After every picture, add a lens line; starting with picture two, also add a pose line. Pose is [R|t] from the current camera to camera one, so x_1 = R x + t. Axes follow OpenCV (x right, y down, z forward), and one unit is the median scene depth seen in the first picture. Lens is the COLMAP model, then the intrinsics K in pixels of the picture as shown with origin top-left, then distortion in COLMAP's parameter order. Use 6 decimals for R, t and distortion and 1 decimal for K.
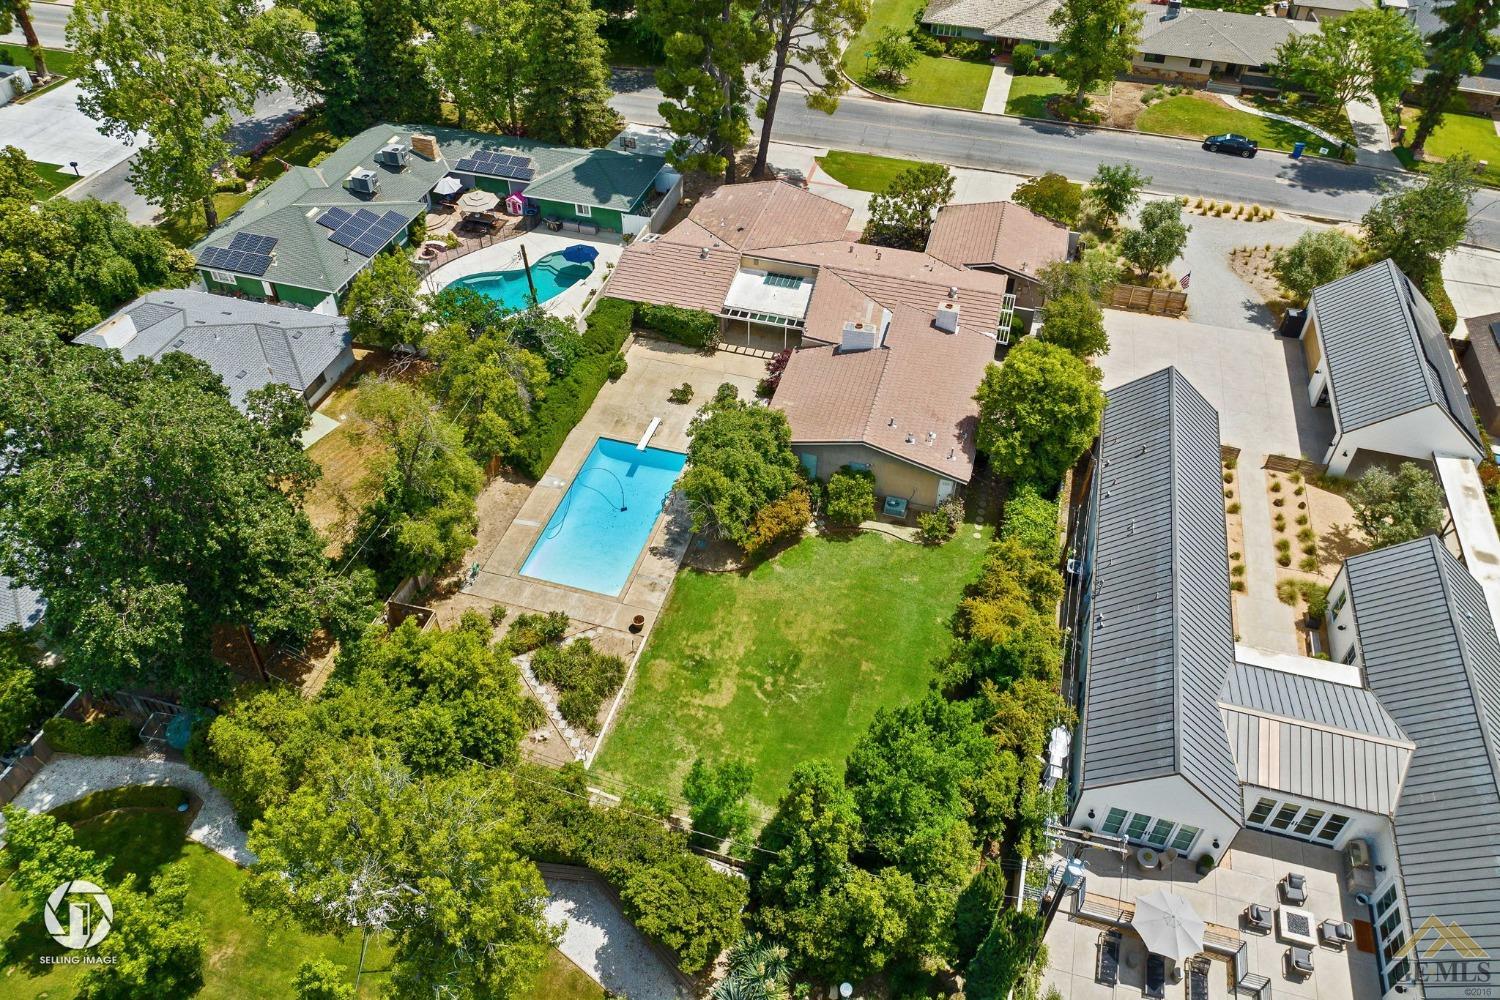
lens RADIAL K [[1007.6, 0, 750.0], [0, 1007.6, 500.0], [0, 0, 1]] dist [-0.036549, -0.000495]
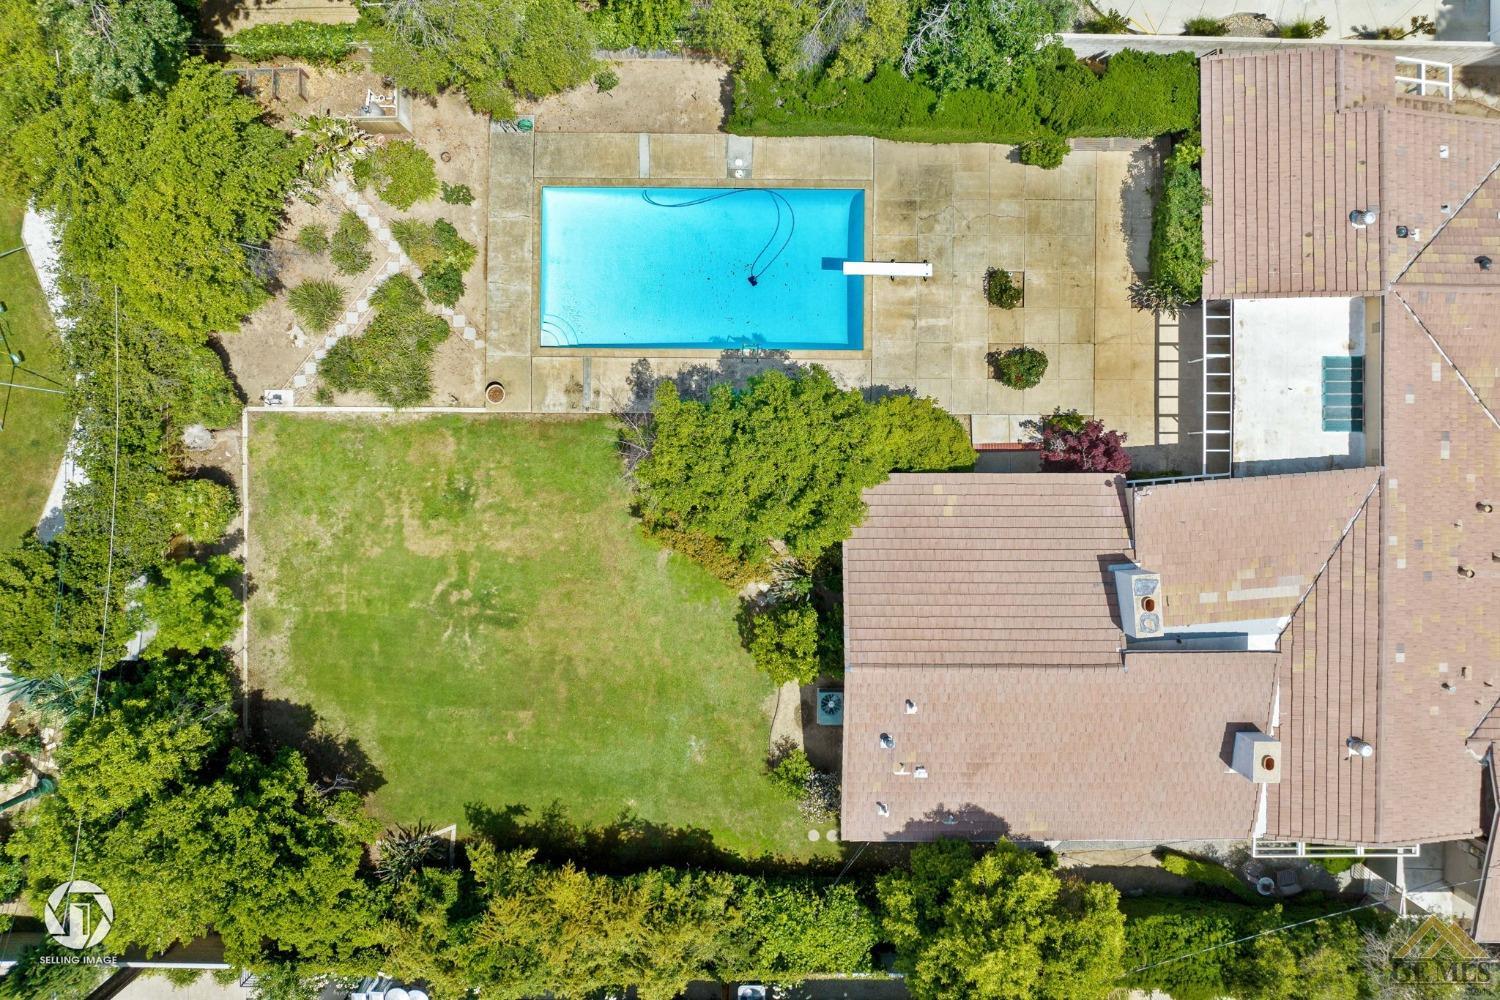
lens RADIAL K [[1007.6, 0, 750.0], [0, 1007.6, 500.0], [0, 0, 1]] dist [-0.036549, -0.000495]
pose [[0.267714, 0.963492, 0.003470, 0.005016], [-0.676880, 0.185511, 0.712334, -0.478252], [0.685684, -0.193051, 0.701832, 0.614102]]
